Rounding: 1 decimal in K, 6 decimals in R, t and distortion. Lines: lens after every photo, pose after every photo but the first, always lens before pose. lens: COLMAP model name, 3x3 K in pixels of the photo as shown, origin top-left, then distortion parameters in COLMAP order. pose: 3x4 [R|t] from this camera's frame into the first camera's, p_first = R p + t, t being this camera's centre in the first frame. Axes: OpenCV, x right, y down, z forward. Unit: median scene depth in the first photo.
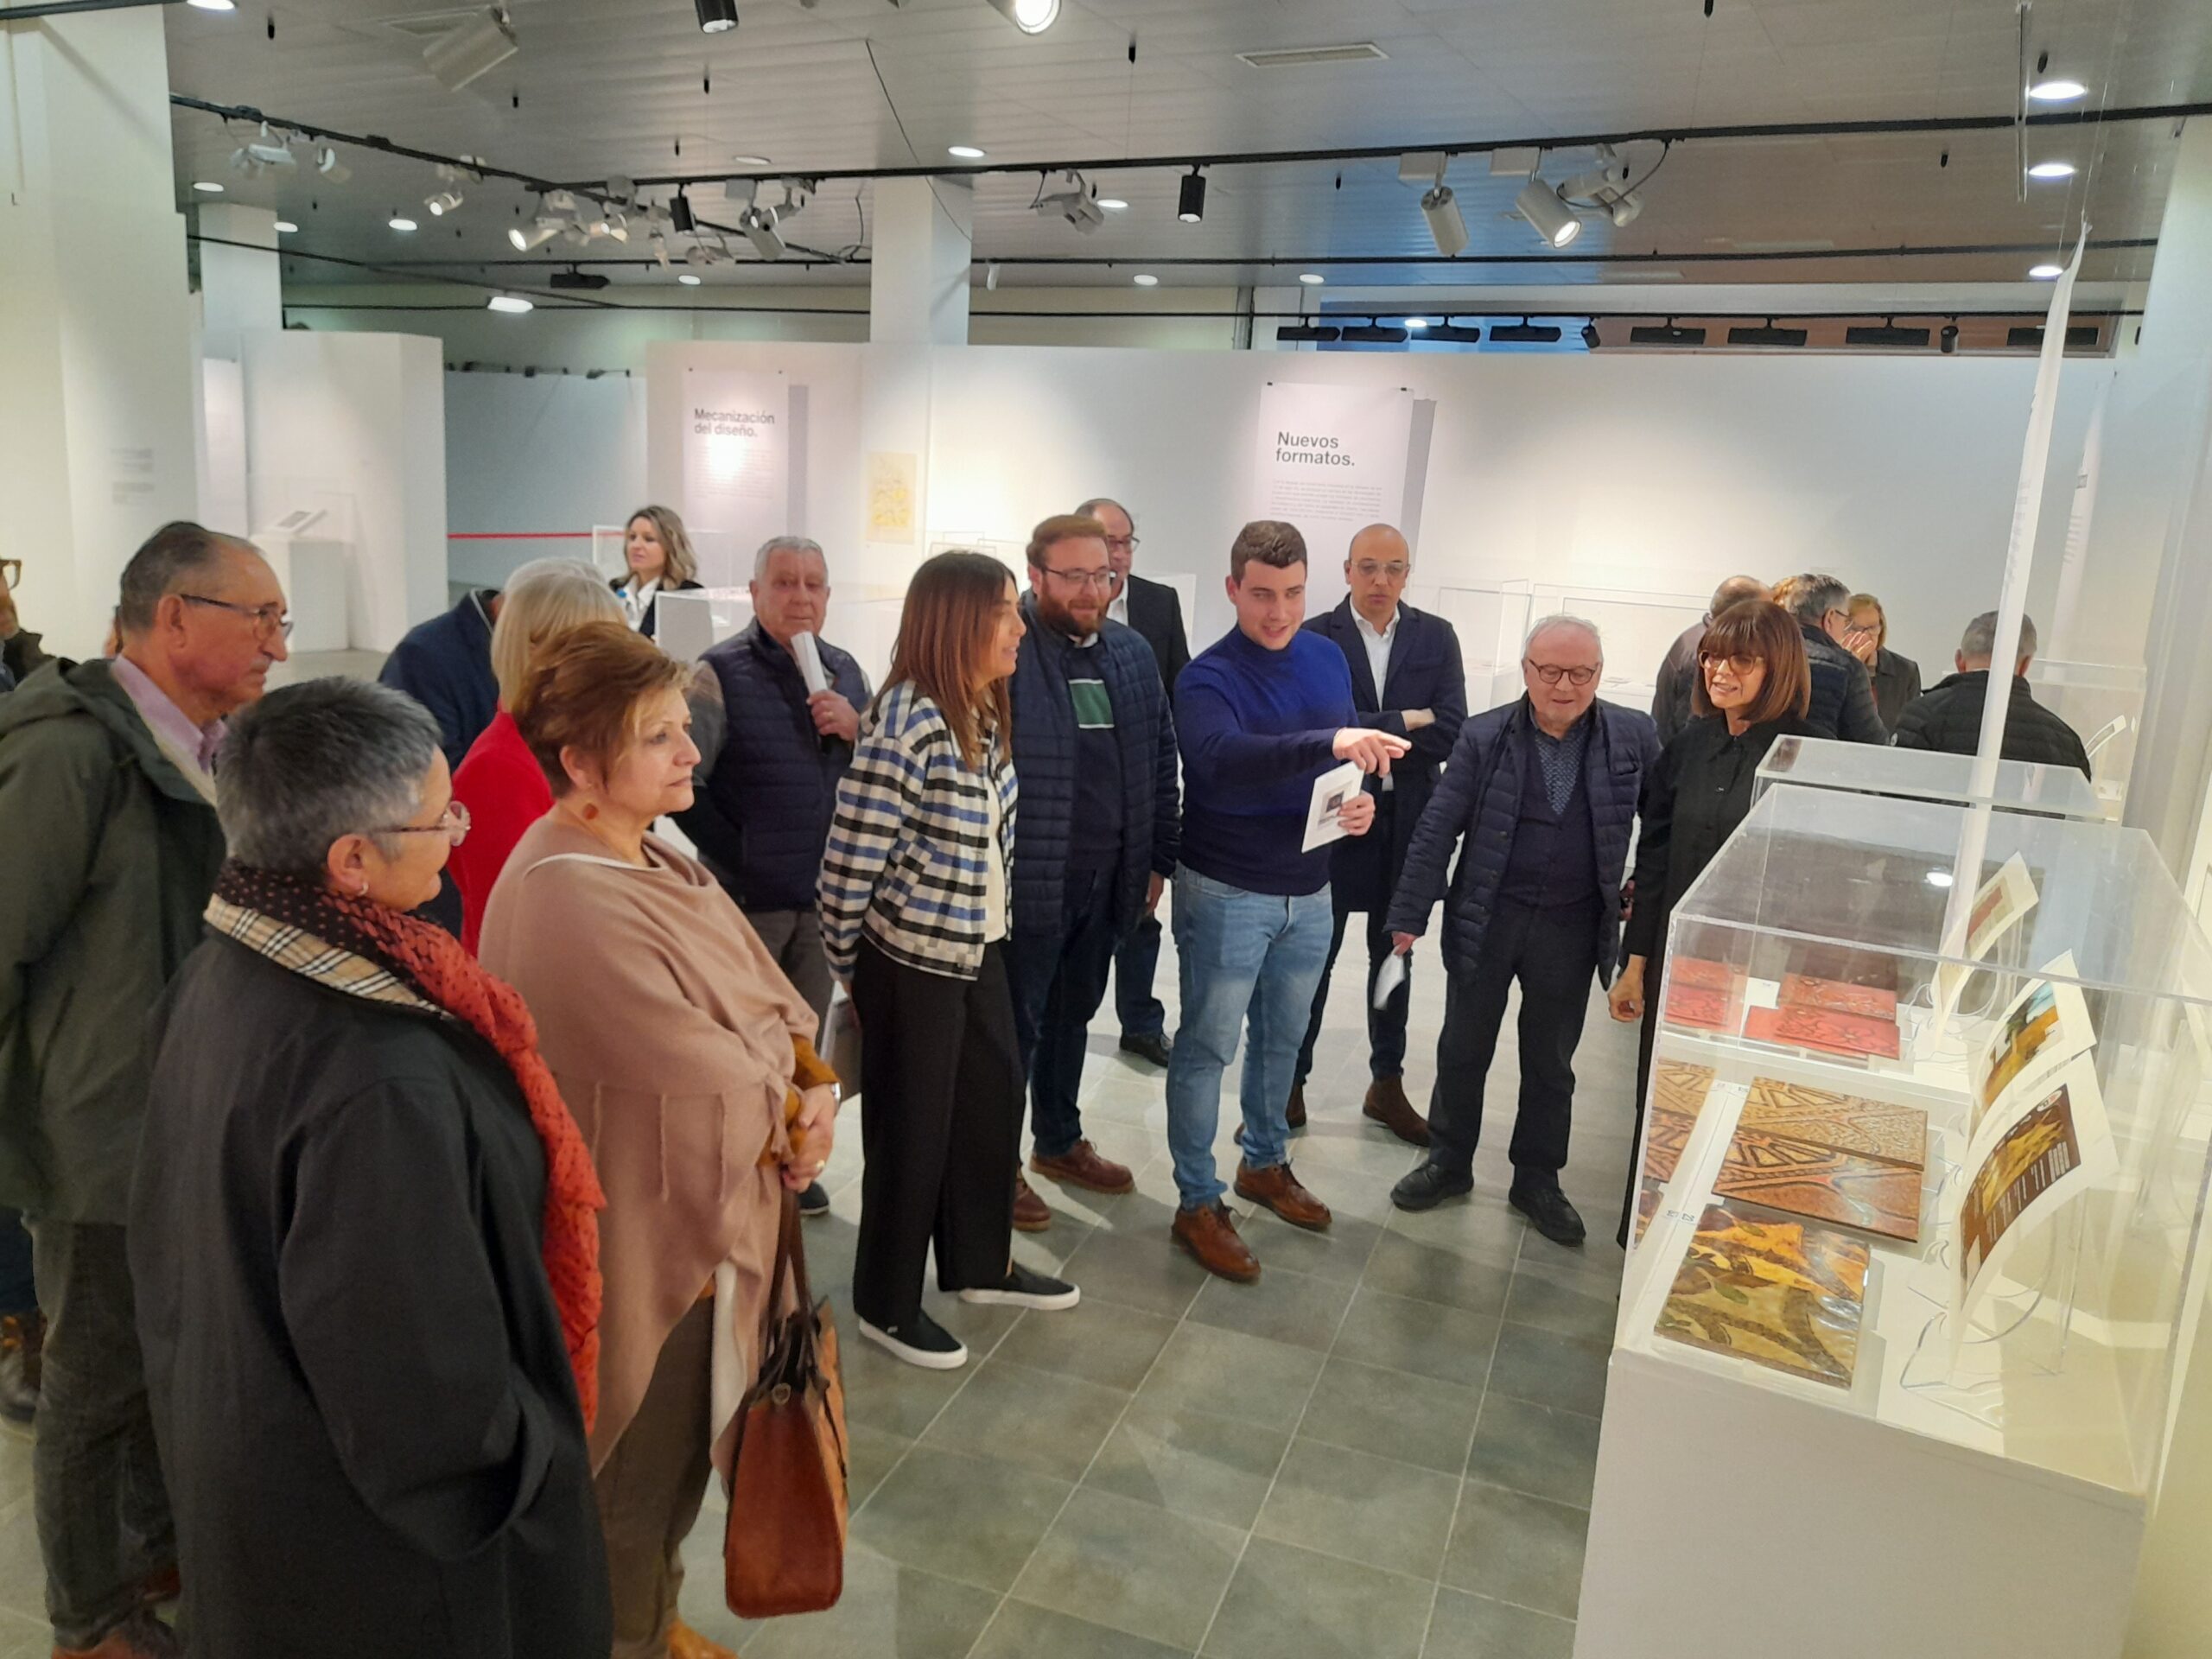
lens RADIAL K [[1676.0, 0, 1106.0], [0, 1676.0, 829.5], [0, 0, 1]] dist [0.057692, -0.062420]
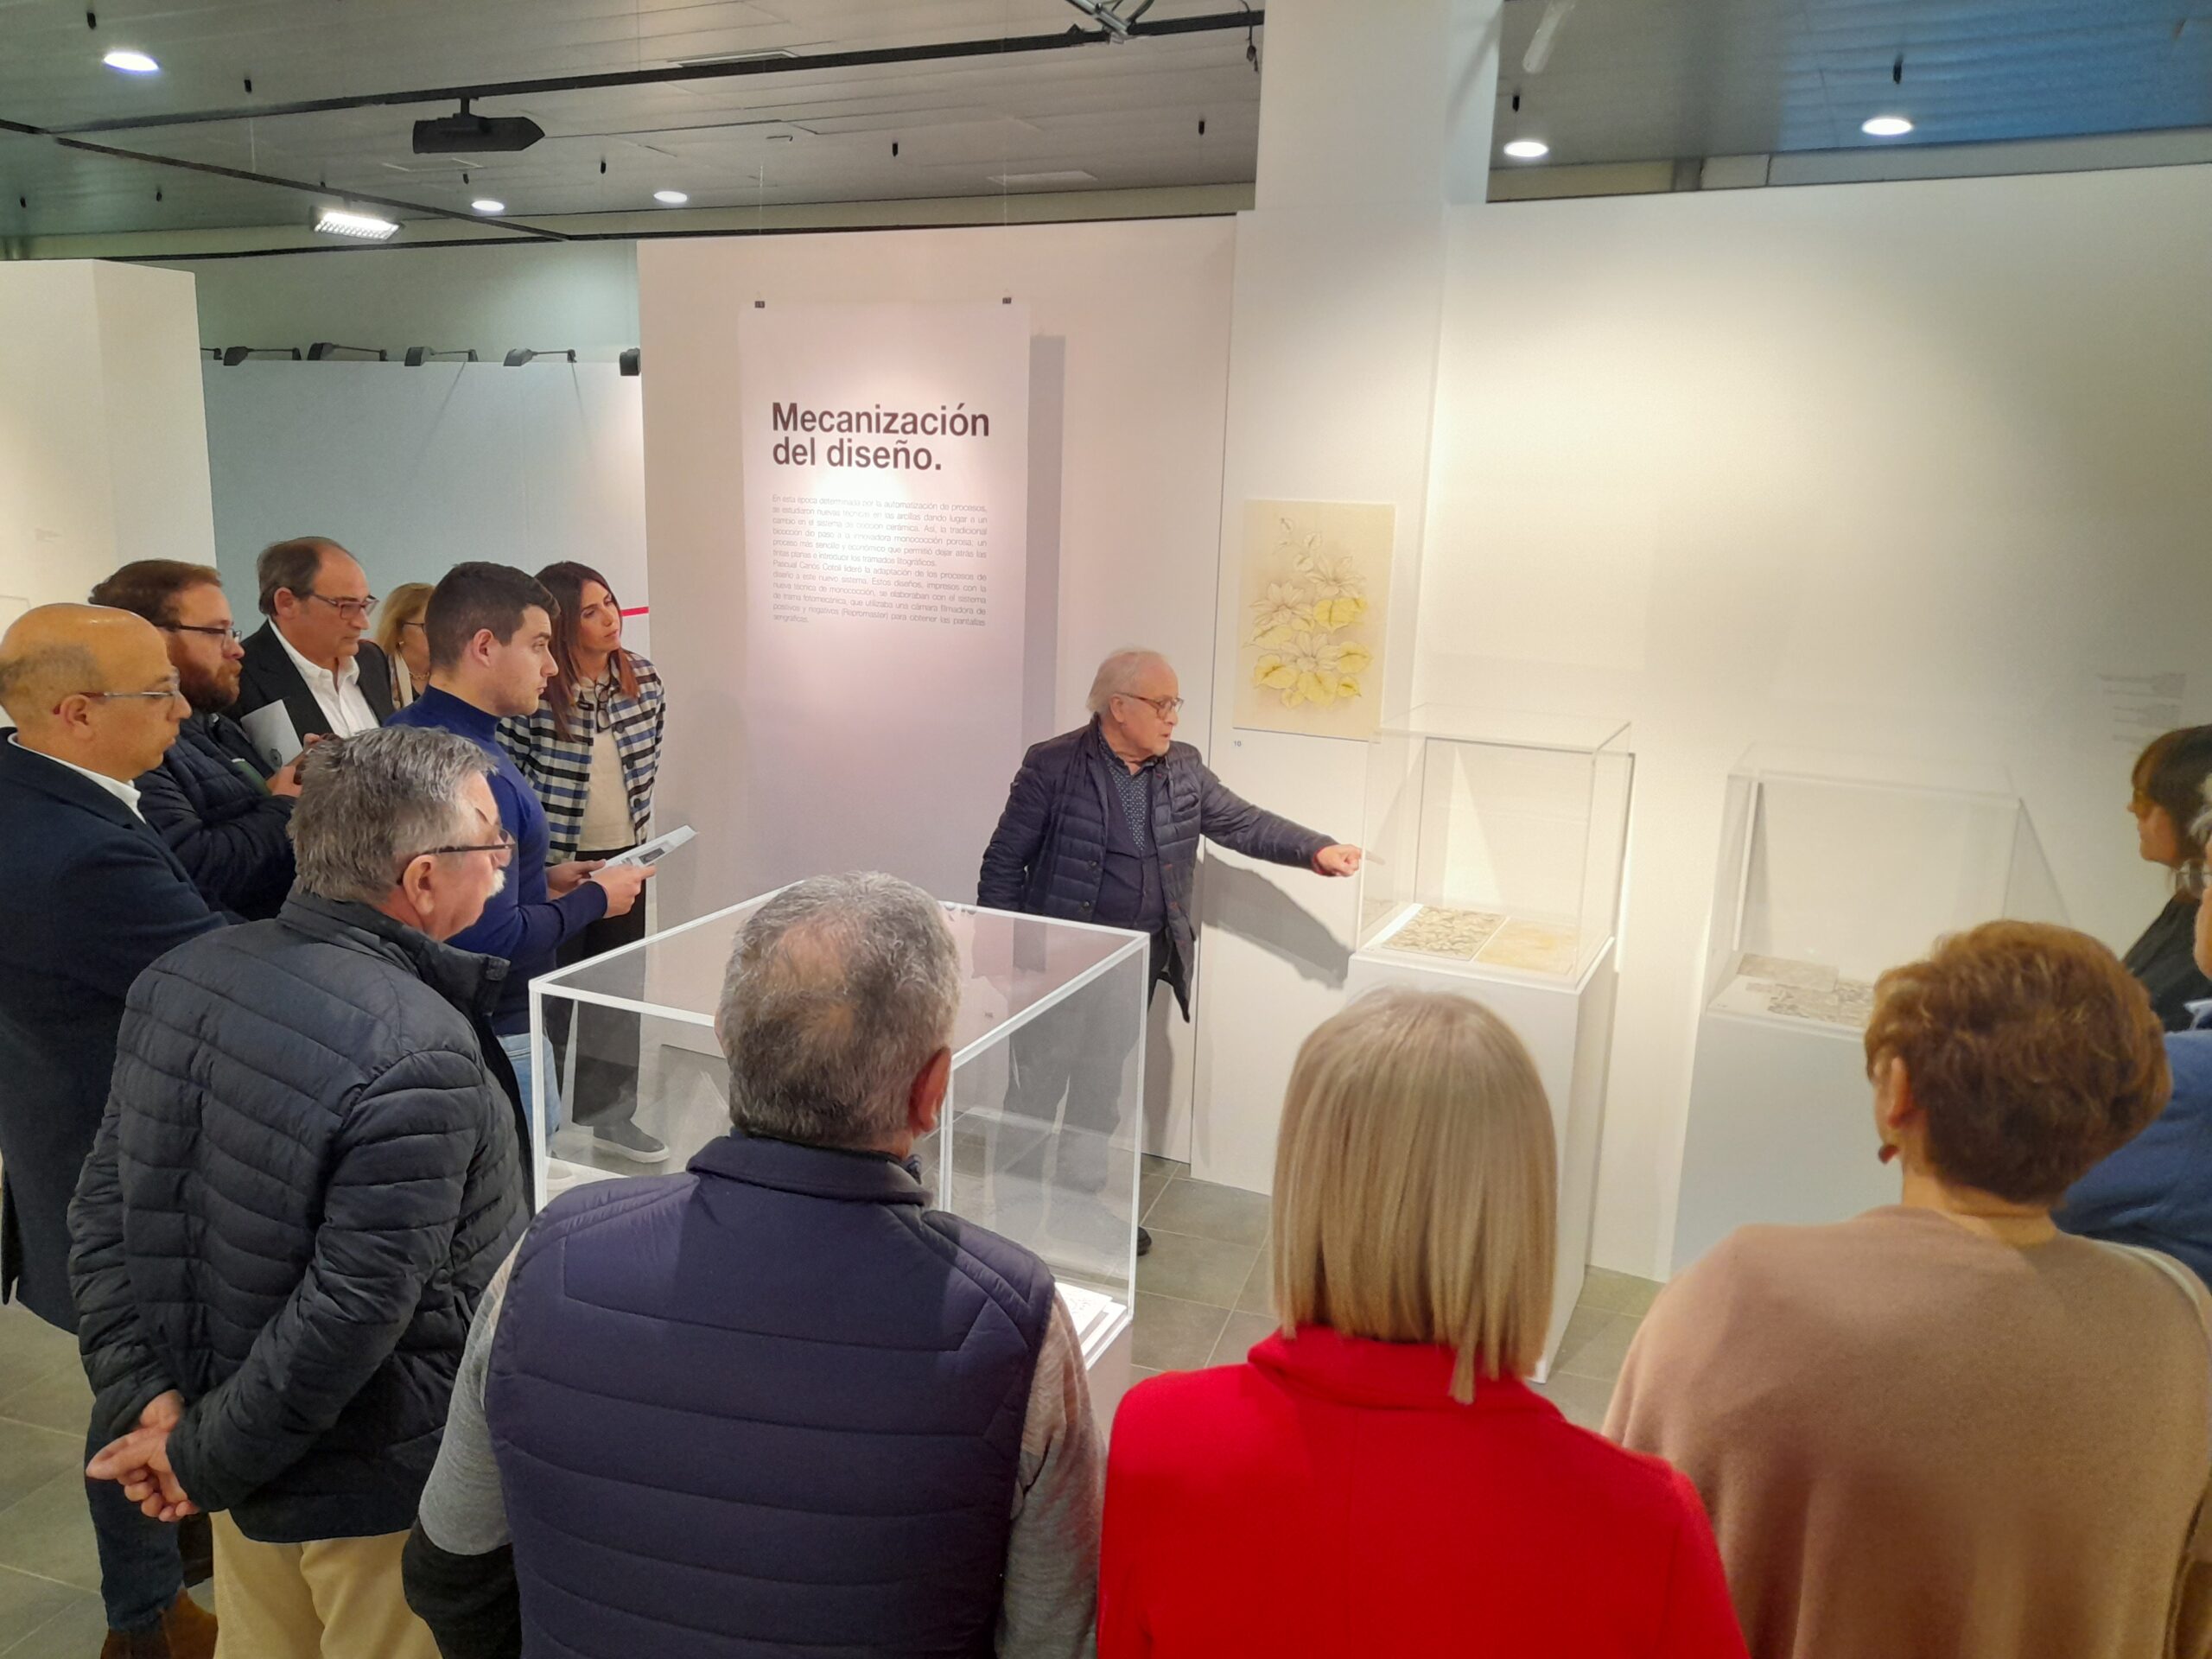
lens RADIAL K [[1676.0, 0, 1106.0], [0, 1676.0, 829.5], [0, 0, 1]] dist [0.057692, -0.062420]
pose [[0.998852, -0.036109, 0.031474, -0.180932], [0.035954, 0.999338, 0.005477, -0.147563], [-0.031651, -0.004339, 0.999490, 0.595590]]
